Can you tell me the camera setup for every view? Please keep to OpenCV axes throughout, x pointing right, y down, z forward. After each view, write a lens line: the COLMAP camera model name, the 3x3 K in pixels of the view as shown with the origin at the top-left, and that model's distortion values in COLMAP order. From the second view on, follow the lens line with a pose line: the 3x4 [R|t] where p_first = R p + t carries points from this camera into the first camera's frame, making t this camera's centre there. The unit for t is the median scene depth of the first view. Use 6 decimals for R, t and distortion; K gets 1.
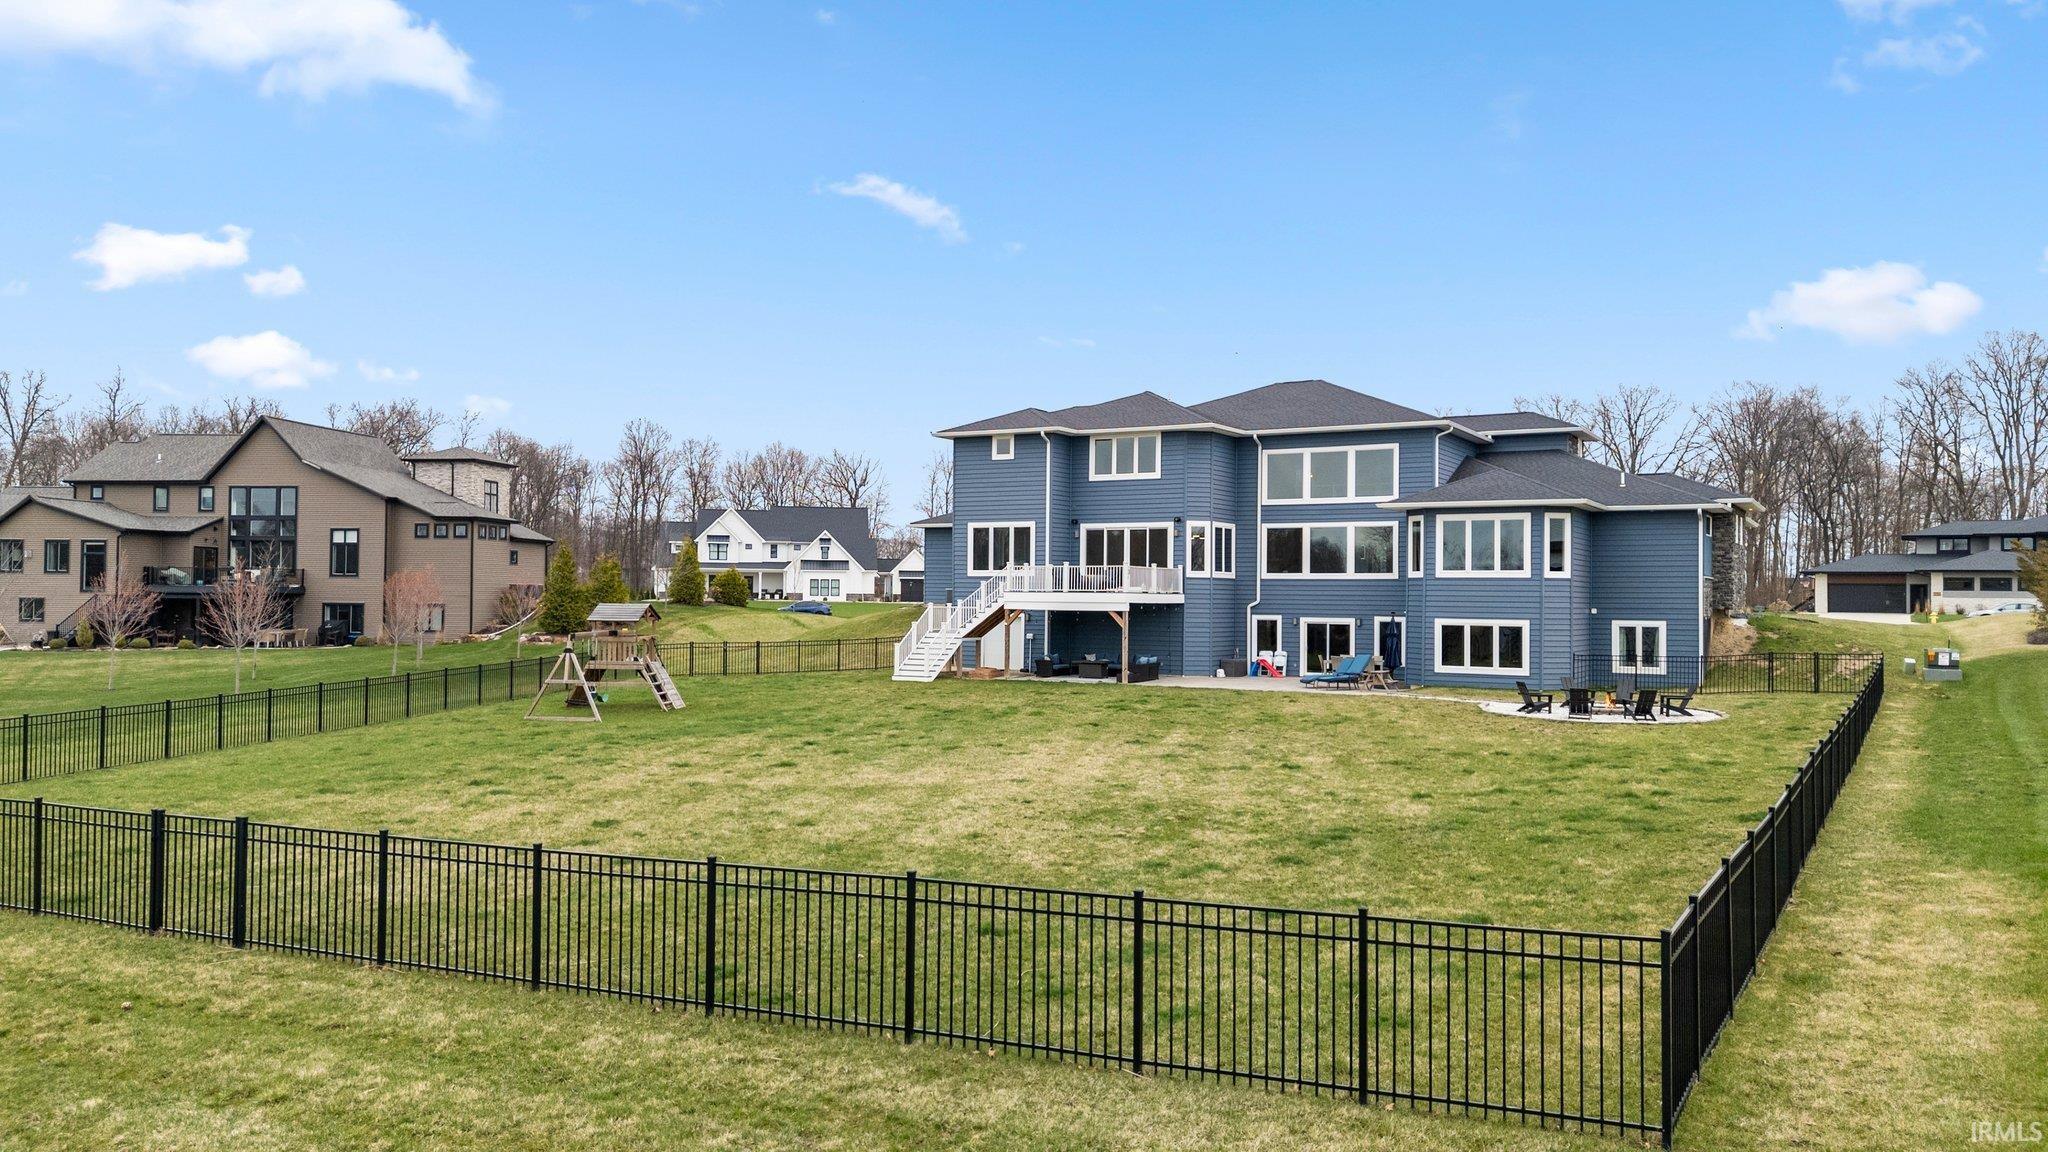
lens RADIAL K [[1493.1, 0, 1022.8], [0, 1493.1, 580.3], [0, 0, 1]] dist [0.056046, -0.029458]
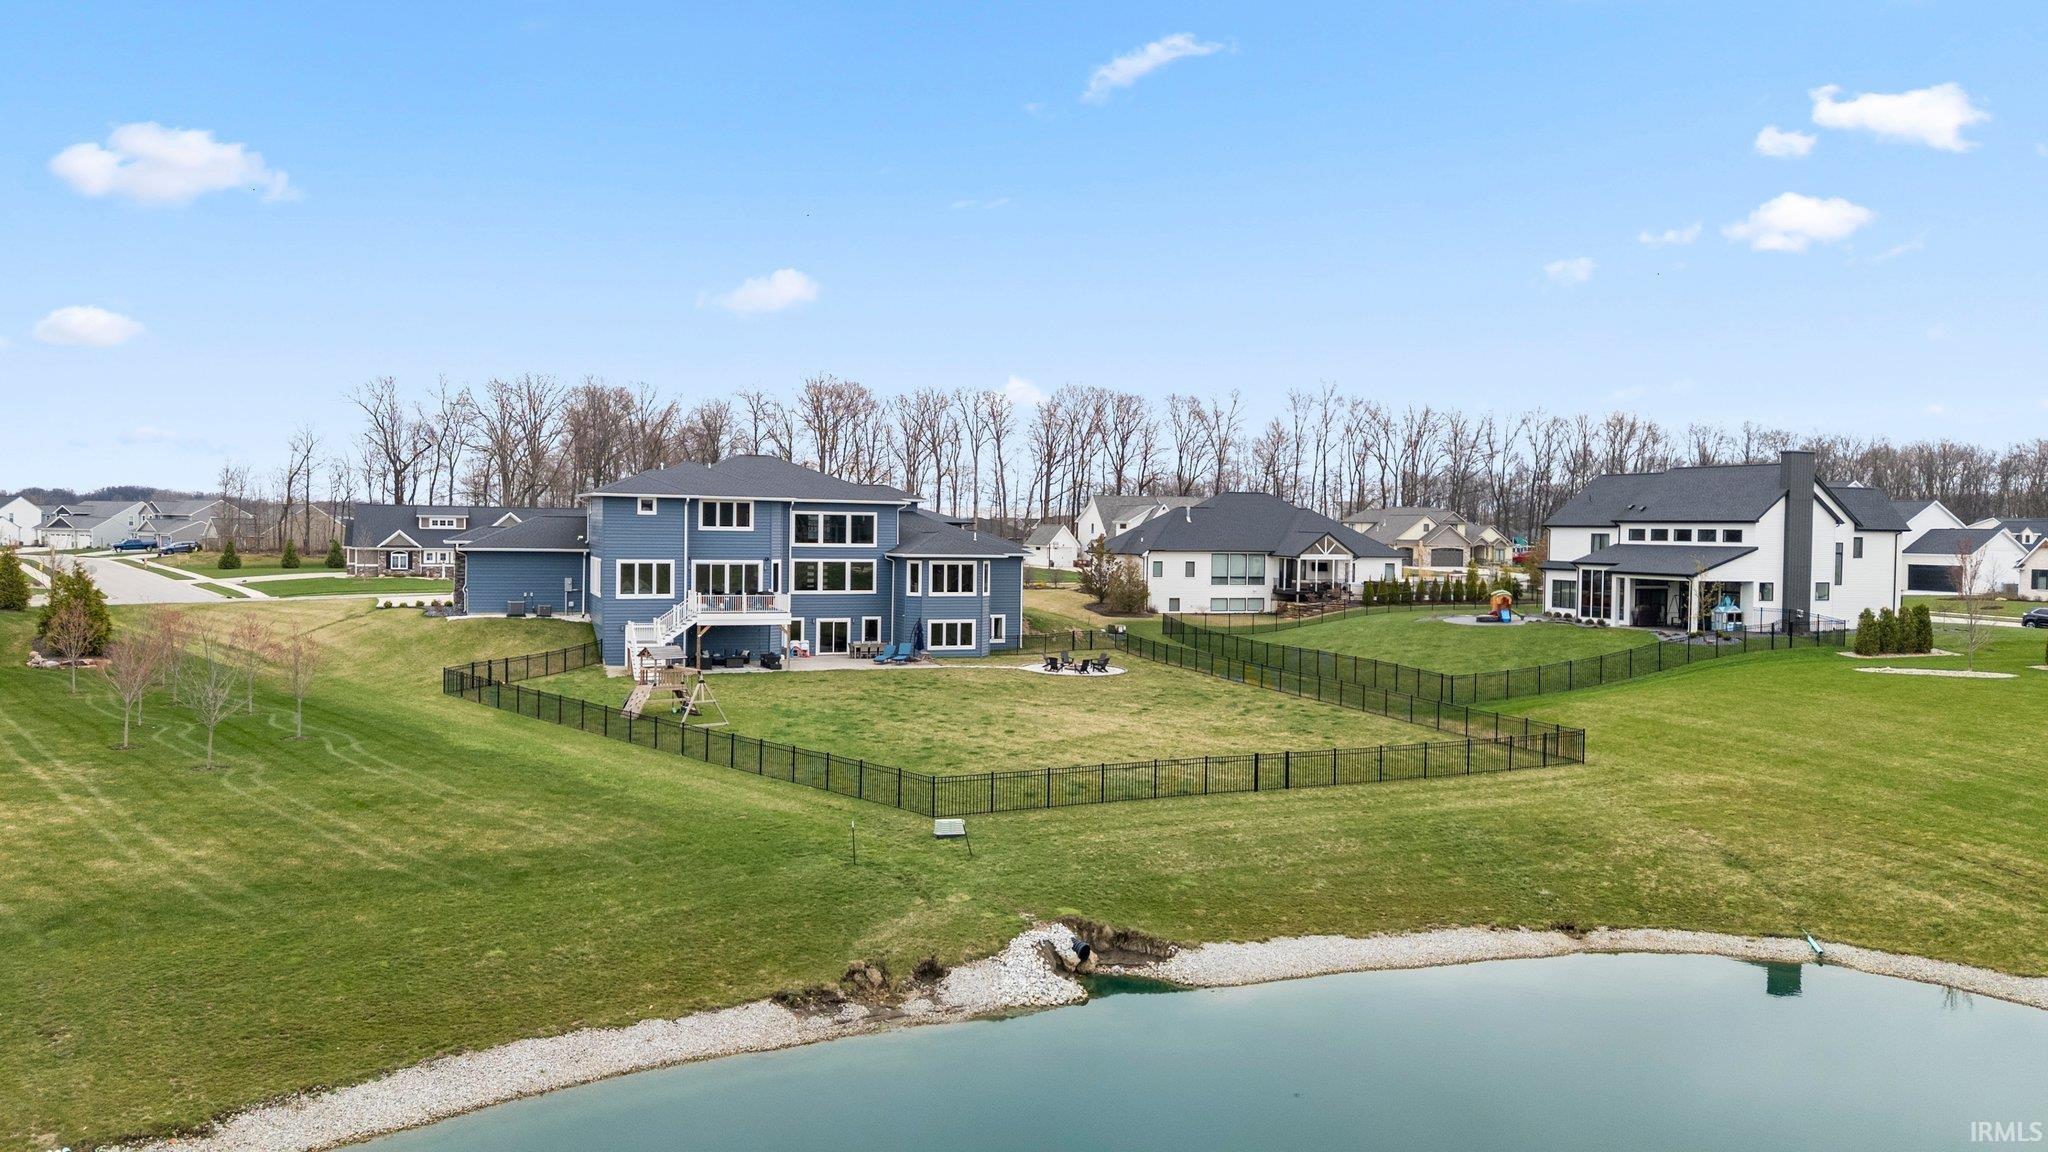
lens RADIAL K [[1493.1, 0, 1026.2], [0, 1493.1, 573.9], [0, 0, 1]] dist [0.056046, -0.029458]
pose [[0.614682, -0.027119, 0.788309, -0.929118], [-0.019106, 0.998604, 0.049251, -0.104750], [-0.788544, -0.045335, 0.613306, -0.140751]]
